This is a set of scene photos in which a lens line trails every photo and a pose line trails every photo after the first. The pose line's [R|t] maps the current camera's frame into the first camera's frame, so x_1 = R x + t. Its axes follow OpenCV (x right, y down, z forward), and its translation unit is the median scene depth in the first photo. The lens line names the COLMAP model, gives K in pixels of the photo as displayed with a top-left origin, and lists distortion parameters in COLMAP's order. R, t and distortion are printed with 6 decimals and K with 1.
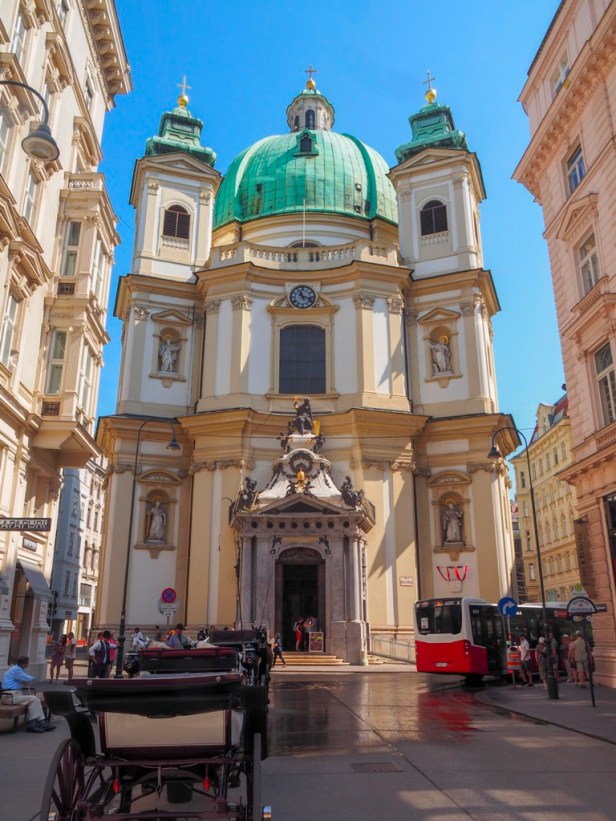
lens RADIAL K [[667.9, 0, 308.0], [0, 667.9, 410.5], [0, 0, 1]] dist [-0.005164, -0.001147]
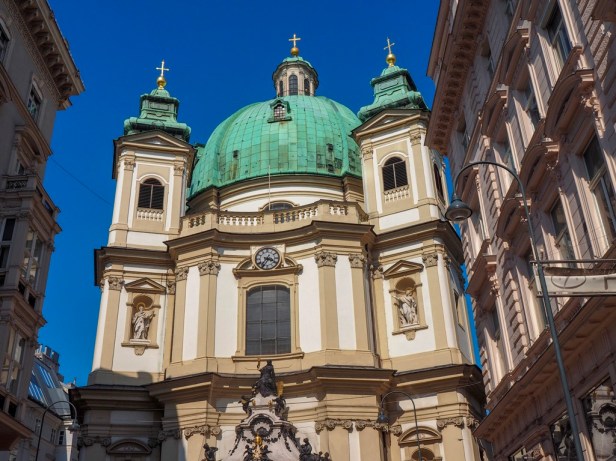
lens RADIAL K [[701.7, 0, 308.0], [0, 701.7, 230.5], [0, 0, 1]] dist [0.022929, 0.027666]
pose [[0.995831, -0.066246, -0.062699, 0.123945], [0.053990, 0.982146, -0.180204, -0.013810], [0.073518, 0.176068, 0.981629, -0.065919]]
